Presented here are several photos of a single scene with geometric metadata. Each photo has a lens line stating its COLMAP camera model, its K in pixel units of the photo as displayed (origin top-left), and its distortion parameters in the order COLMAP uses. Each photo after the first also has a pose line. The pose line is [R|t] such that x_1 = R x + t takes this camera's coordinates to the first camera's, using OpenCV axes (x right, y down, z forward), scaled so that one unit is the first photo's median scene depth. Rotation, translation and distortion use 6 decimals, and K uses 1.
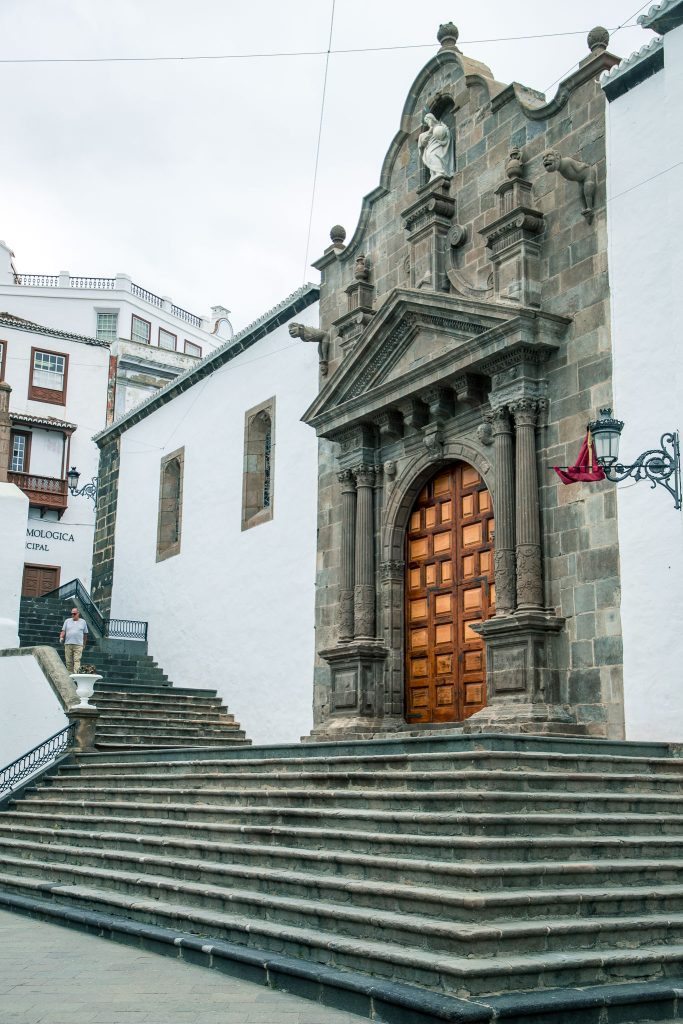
lens RADIAL K [[1528.2, 0, 341.5], [0, 1528.2, 512.0], [0, 0, 1]] dist [-0.000220, -0.003911]
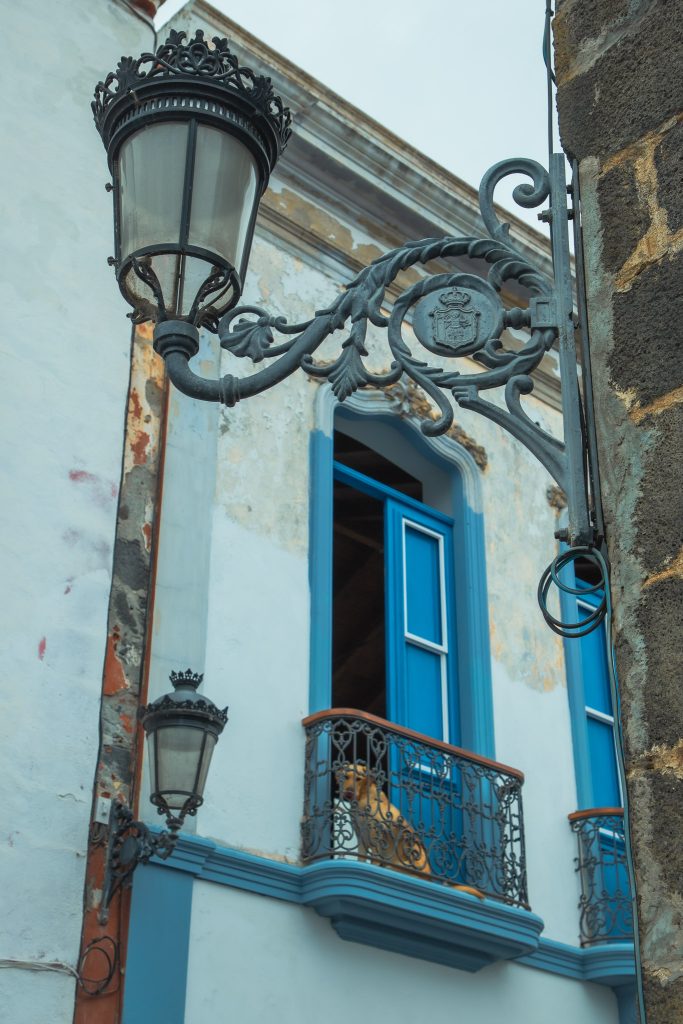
lens RADIAL K [[1528.2, 0, 341.5], [0, 1528.2, 512.0], [0, 0, 1]] dist [-0.000220, -0.003911]
pose [[0.962333, 0.127244, 0.240260, 0.152994], [-0.037458, 0.937342, -0.346391, 0.052338], [-0.269282, 0.324344, 0.906801, 0.846405]]
